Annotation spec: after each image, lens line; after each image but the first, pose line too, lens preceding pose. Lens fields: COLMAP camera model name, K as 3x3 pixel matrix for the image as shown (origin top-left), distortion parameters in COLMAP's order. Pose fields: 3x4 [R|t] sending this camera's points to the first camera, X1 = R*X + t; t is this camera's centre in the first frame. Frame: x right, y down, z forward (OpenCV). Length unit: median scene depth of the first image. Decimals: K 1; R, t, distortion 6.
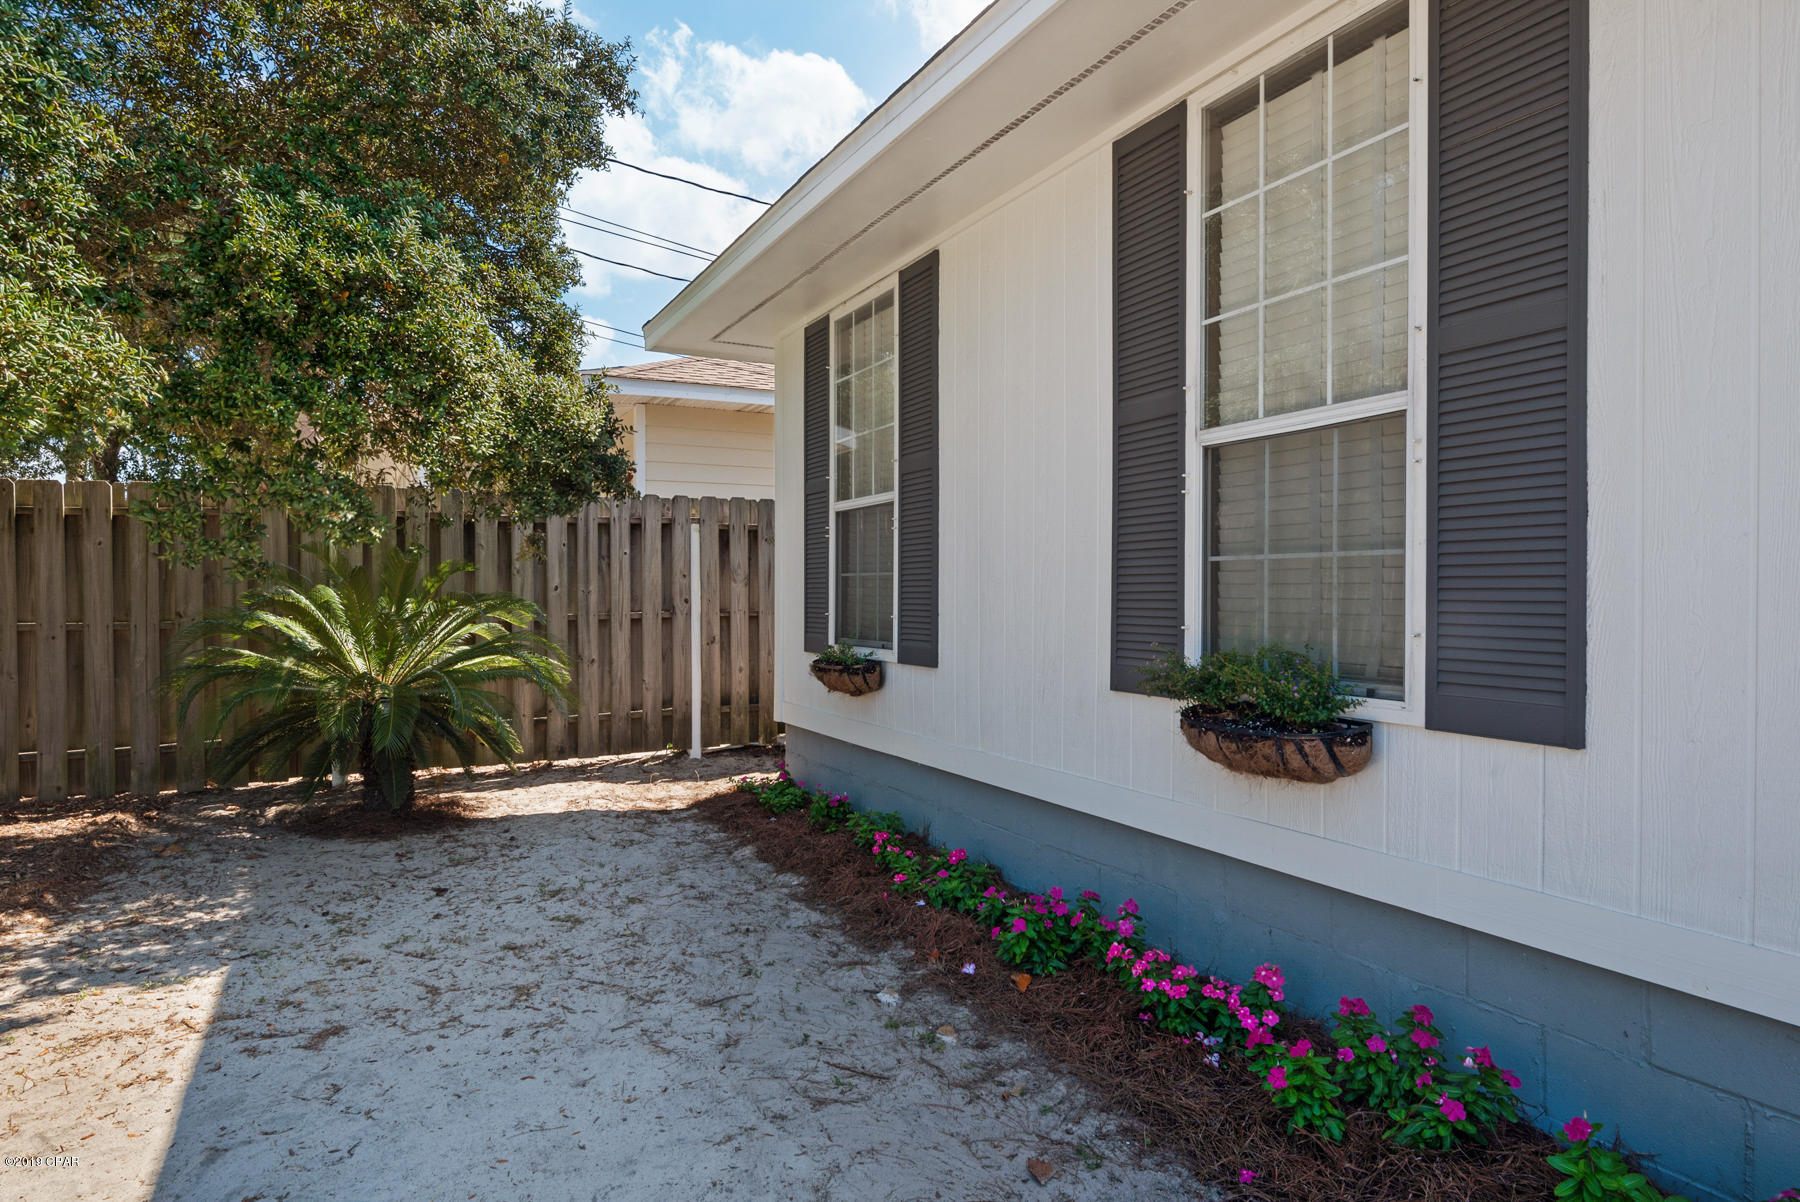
lens RADIAL K [[1053.5, 0, 900.0], [0, 1053.5, 601.0], [0, 0, 1]] dist [0.000925, 0.000541]
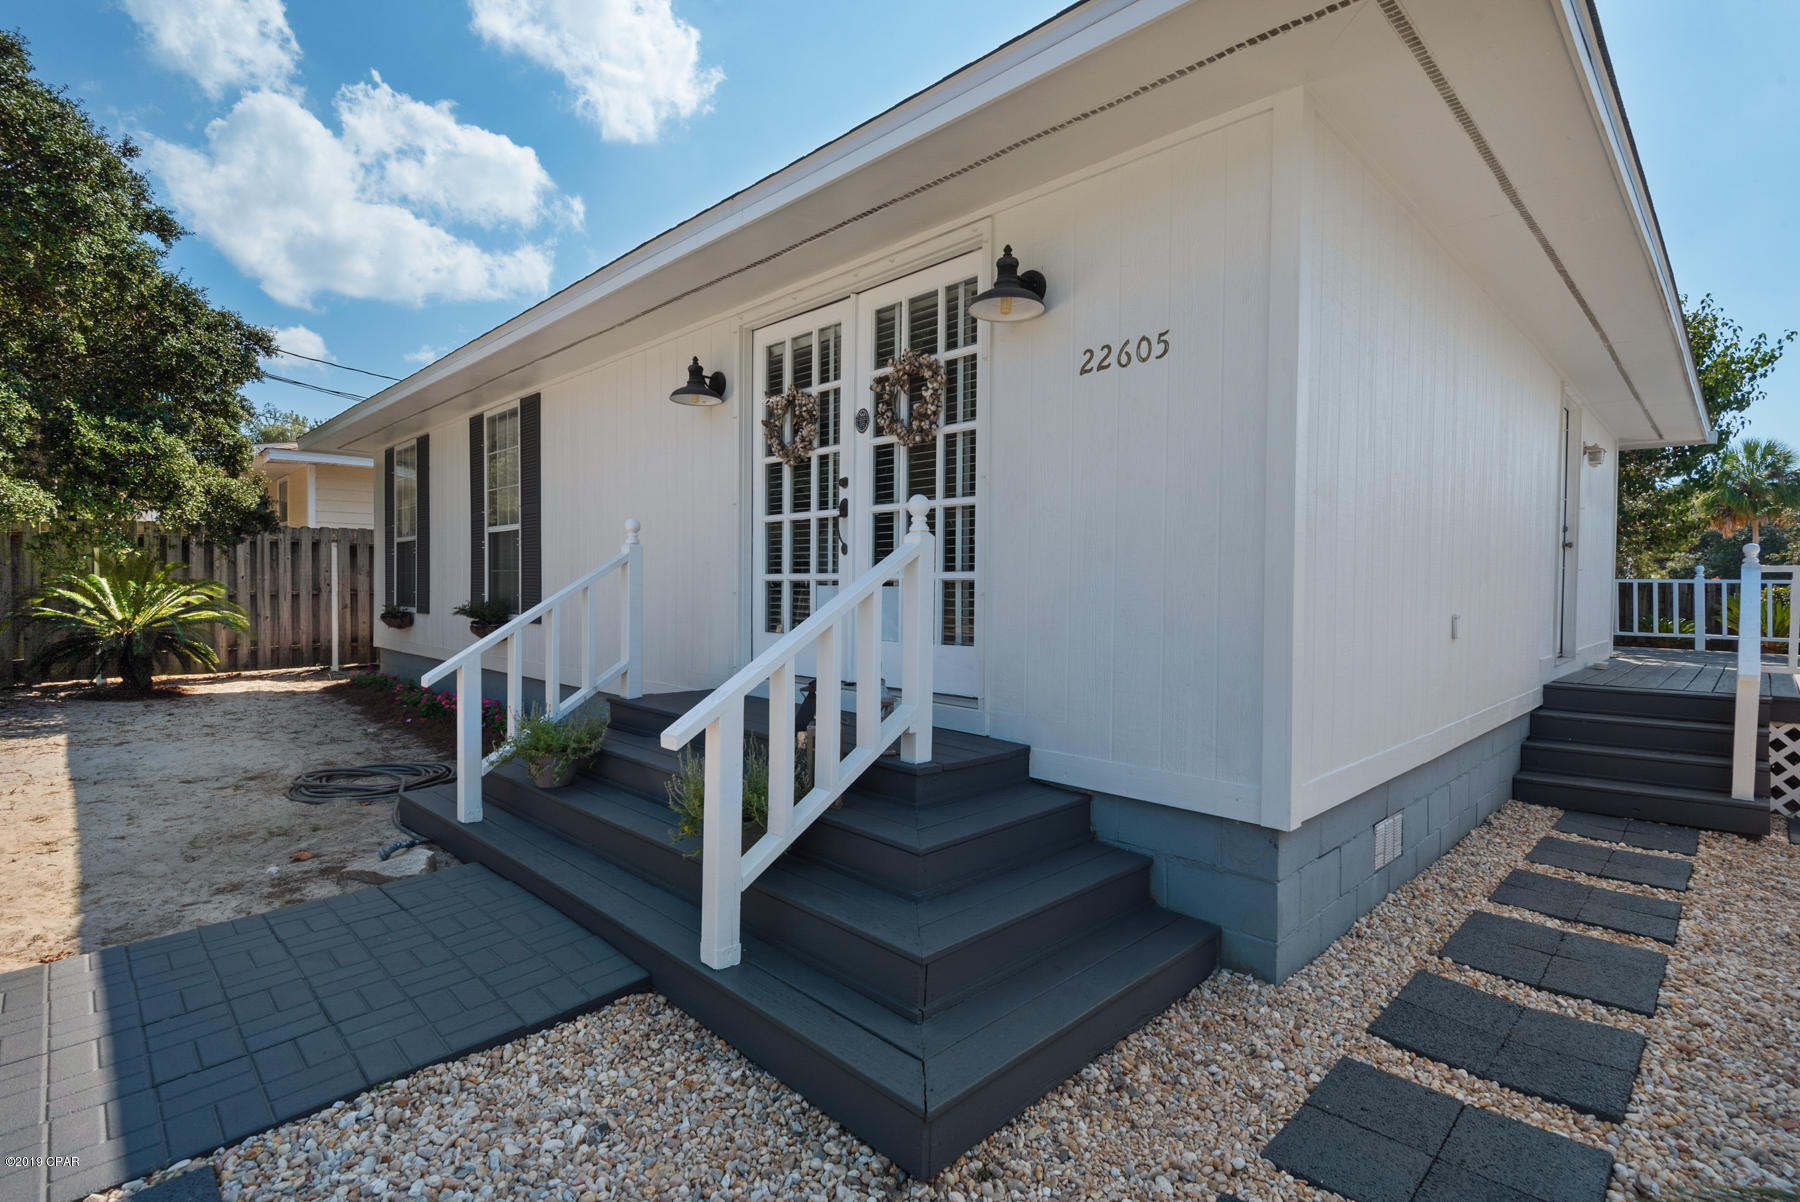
lens RADIAL K [[856.4, 0, 900.0], [0, 856.4, 601.0], [0, 0, 1]] dist [-0.000969, -0.000485]
pose [[0.951342, 0.002456, 0.308127, 0.362936], [-0.006646, 0.999899, 0.012548, 0.003459], [-0.308065, -0.013986, 0.951262, -0.919844]]
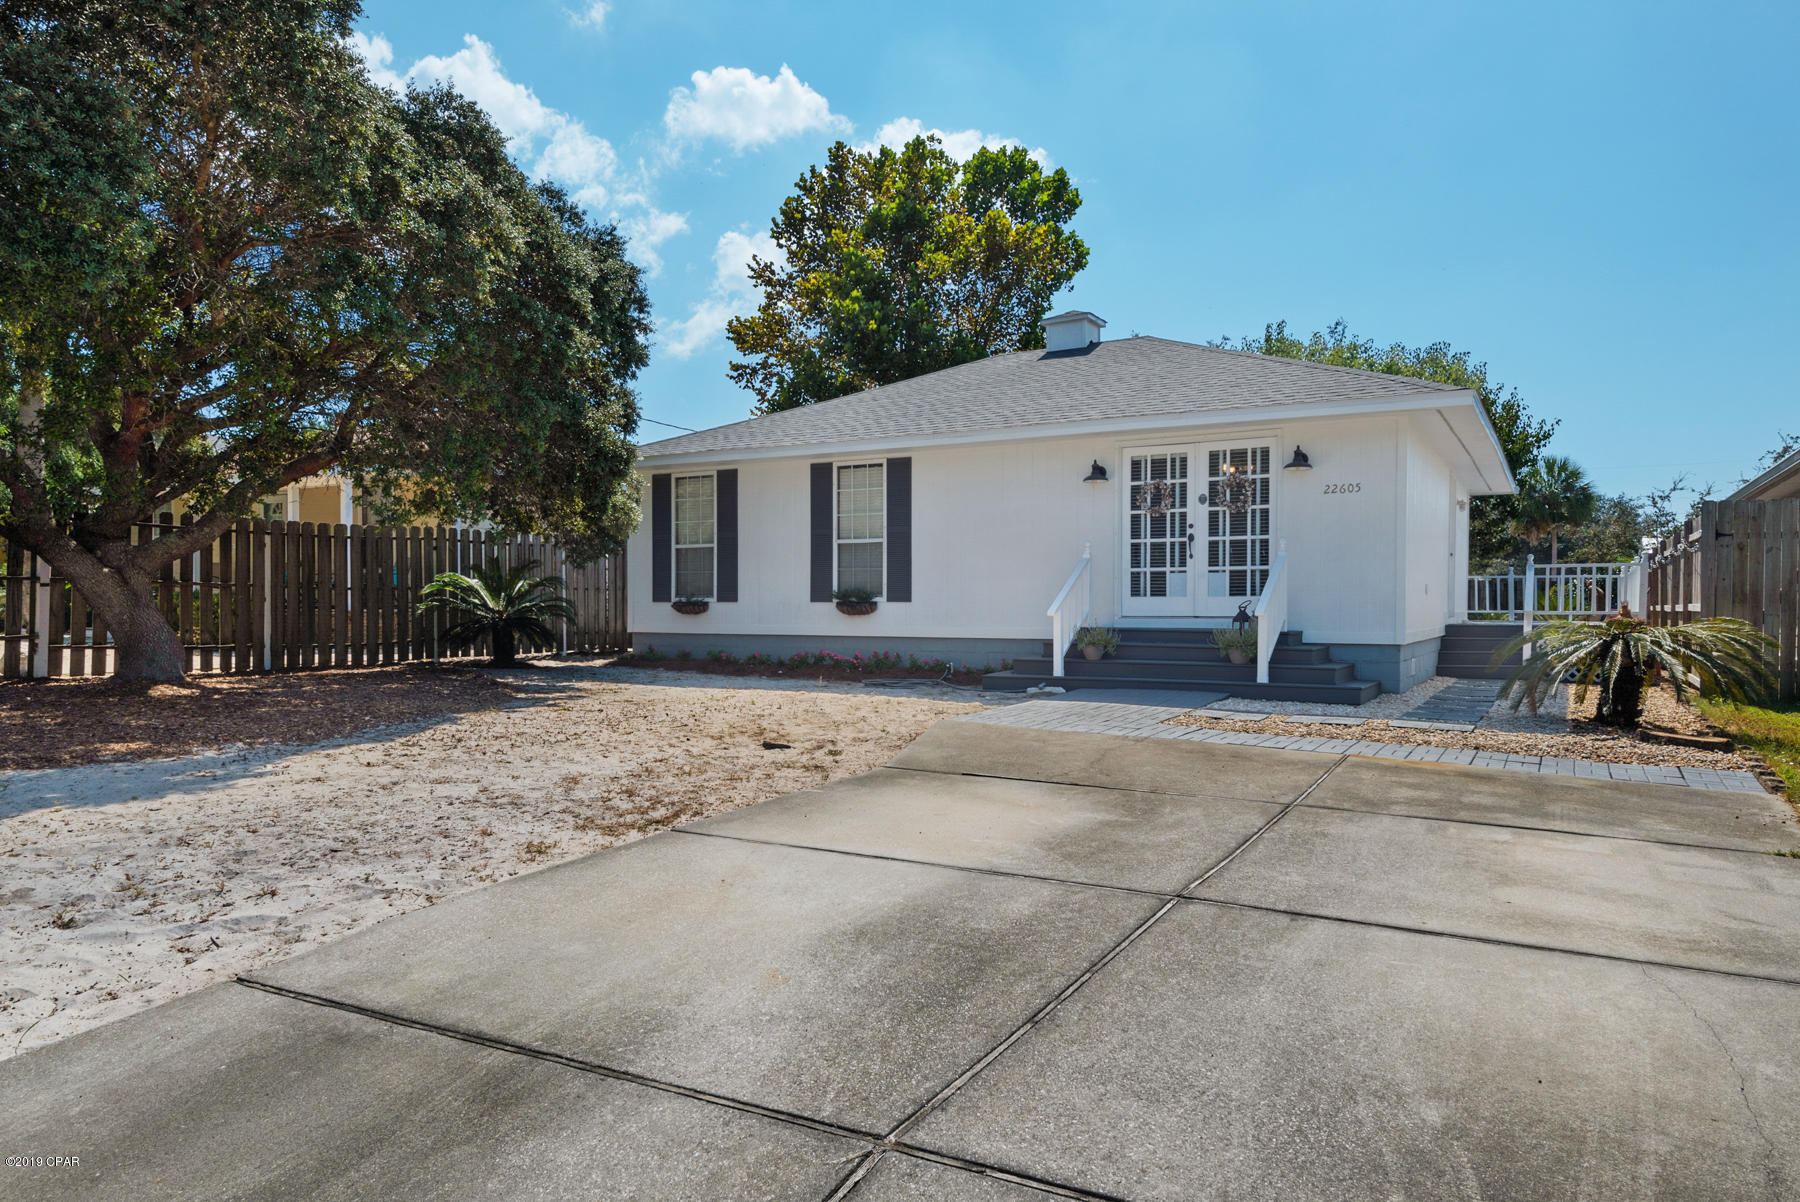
lens RADIAL K [[1161.3, 0, 926.1], [0, 1161.3, 623.0], [0, 0, 1]] dist [0.002771, 0.000235]
pose [[0.827661, -0.009625, 0.561146, -1.183338], [0.002975, 0.999914, 0.012763, 0.068638], [-0.561221, -0.008894, 0.827618, -1.789577]]
